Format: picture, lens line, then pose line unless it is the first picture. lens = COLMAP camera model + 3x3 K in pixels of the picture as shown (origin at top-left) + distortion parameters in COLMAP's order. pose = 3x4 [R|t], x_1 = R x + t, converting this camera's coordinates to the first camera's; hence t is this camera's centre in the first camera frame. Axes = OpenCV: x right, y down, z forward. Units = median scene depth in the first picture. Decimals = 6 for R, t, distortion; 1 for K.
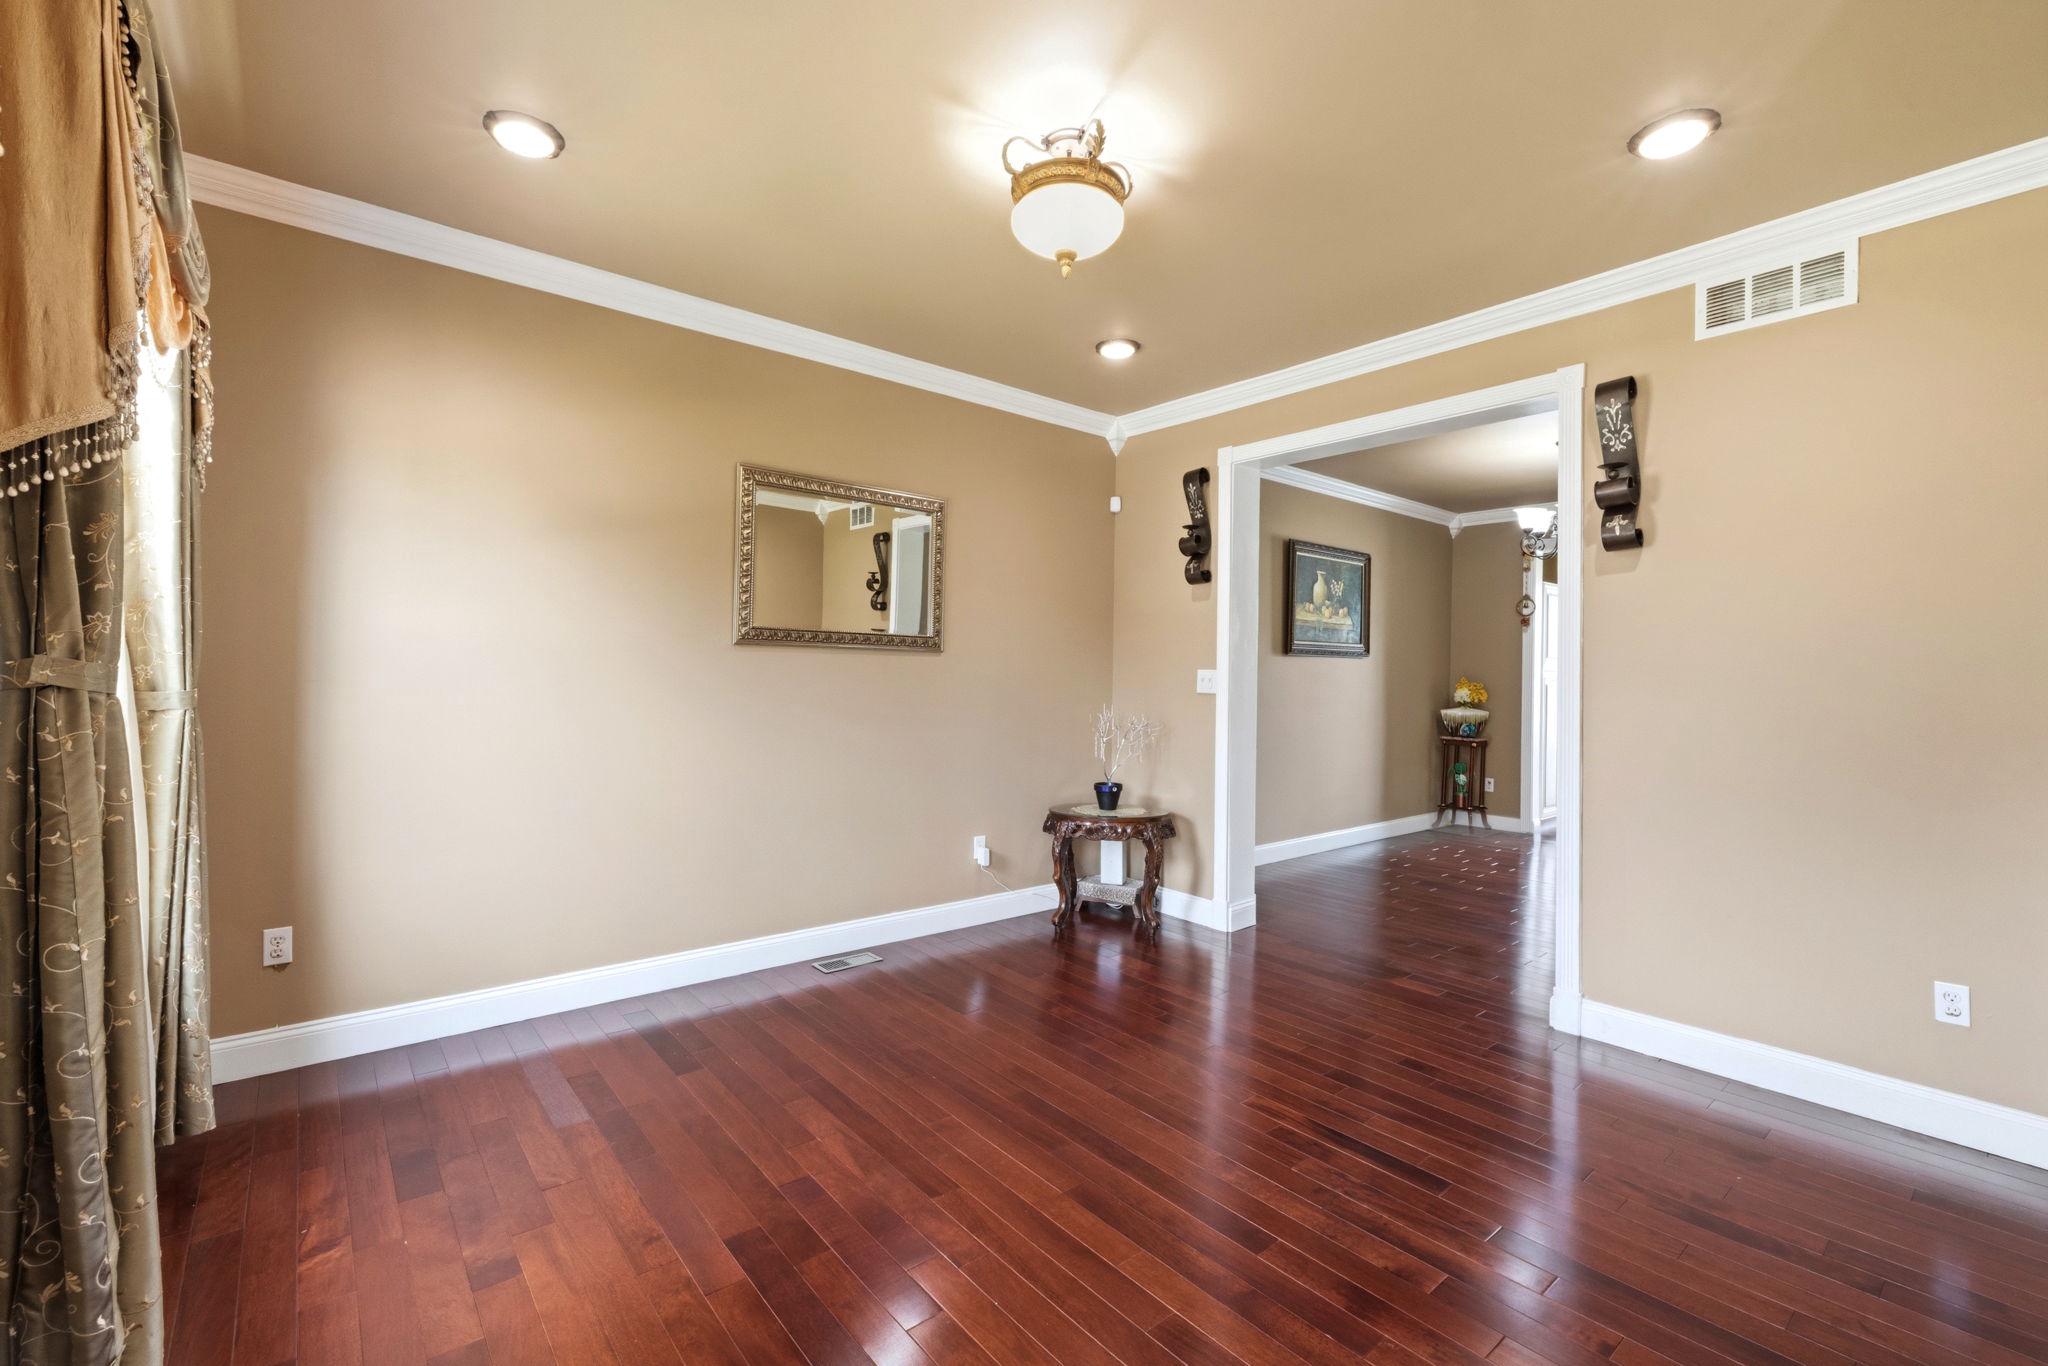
lens RADIAL K [[810.2, 0, 1018.1], [0, 810.2, 681.6], [0, 0, 1]] dist [-0.000522, 0.000094]
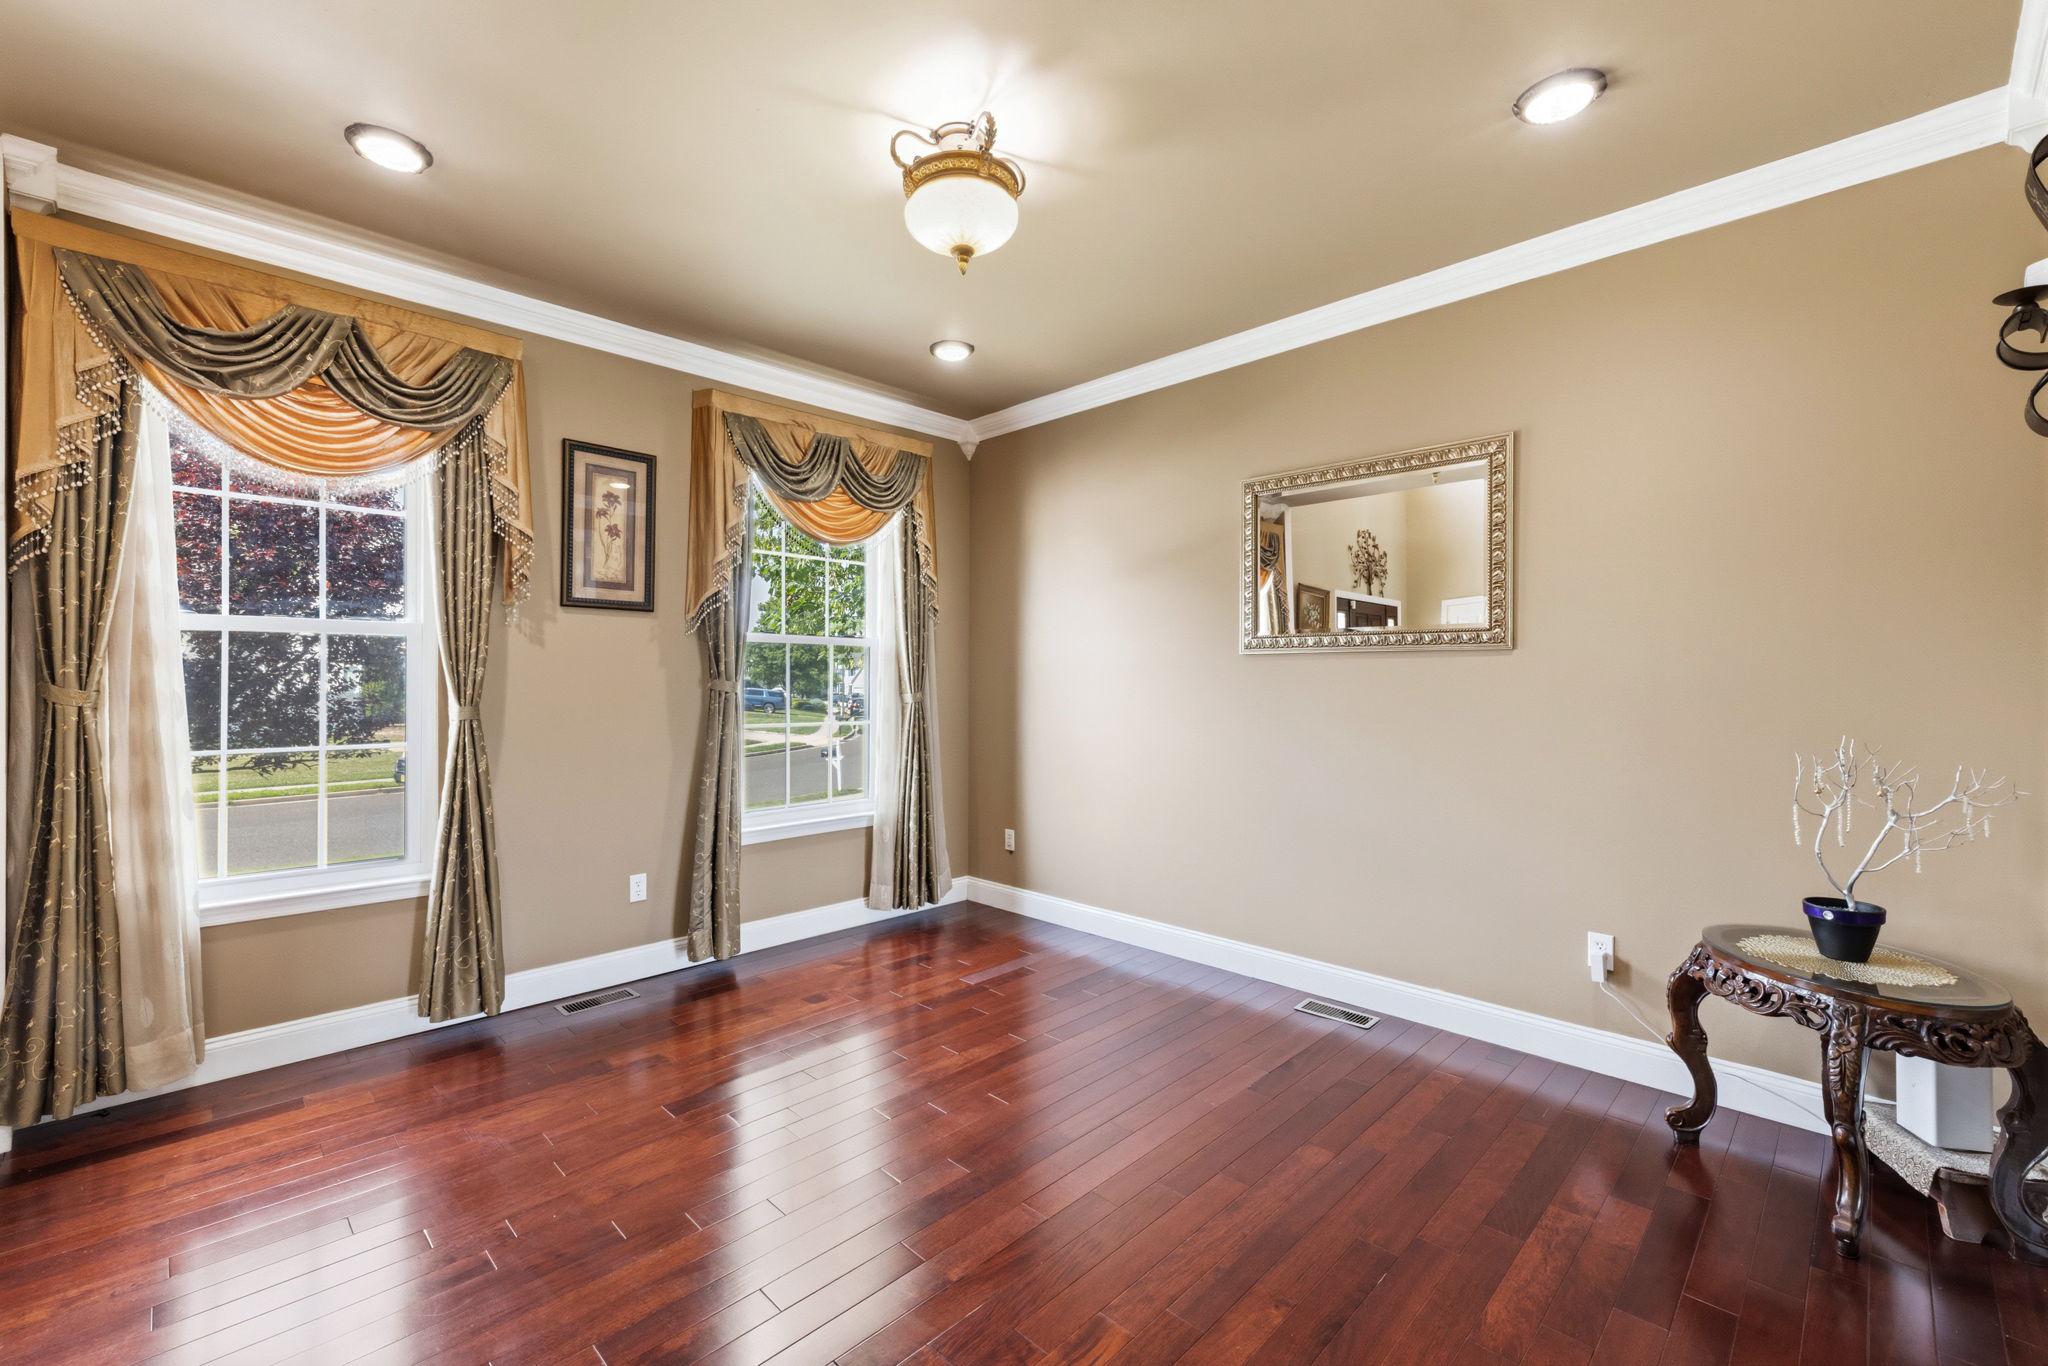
lens RADIAL K [[885.8, 0, 1020.2], [0, 885.8, 678.5], [0, 0, 1]] dist [0.001987, 0.000355]
pose [[0.110050, -0.014046, -0.993827, 0.696660], [-0.000666, 0.999899, -0.014206, 0.000821], [0.993926, 0.002225, 0.110029, 0.551910]]
